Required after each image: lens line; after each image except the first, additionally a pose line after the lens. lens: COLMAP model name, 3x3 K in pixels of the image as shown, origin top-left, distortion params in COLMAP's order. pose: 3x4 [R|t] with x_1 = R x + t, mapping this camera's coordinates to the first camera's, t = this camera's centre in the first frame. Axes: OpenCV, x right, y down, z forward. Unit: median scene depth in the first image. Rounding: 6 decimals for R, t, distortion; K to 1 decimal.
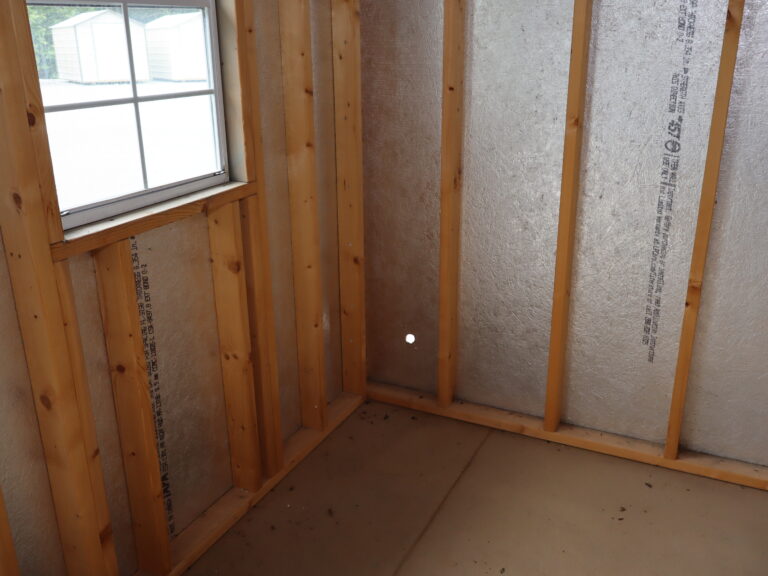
lens RADIAL K [[726.0, 0, 384.0], [0, 726.0, 288.0], [0, 0, 1]] dist [-0.004348, -0.001899]
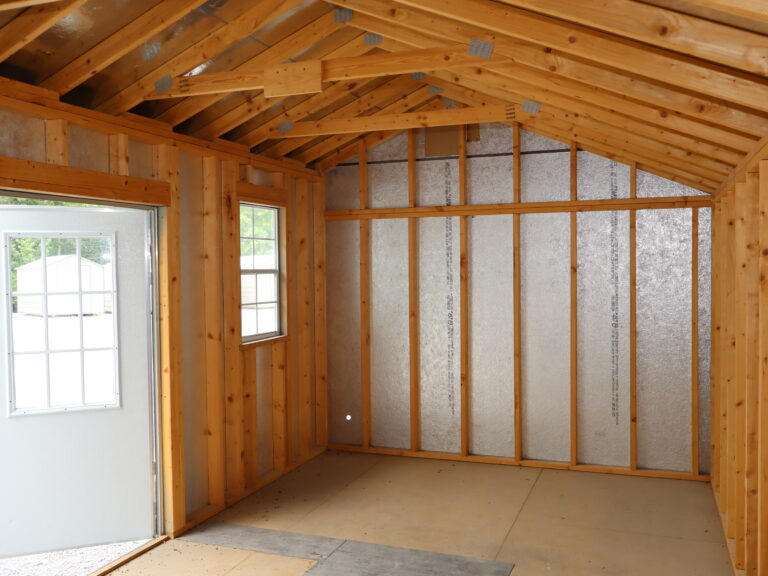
lens RADIAL K [[726.0, 0, 384.0], [0, 726.0, 288.0], [0, 0, 1]] dist [-0.004348, -0.001899]
pose [[0.994194, -0.002564, 0.107569, -0.104999], [0.035818, 0.950587, -0.308385, 0.444169], [-0.101463, 0.310448, 0.945160, -1.356031]]
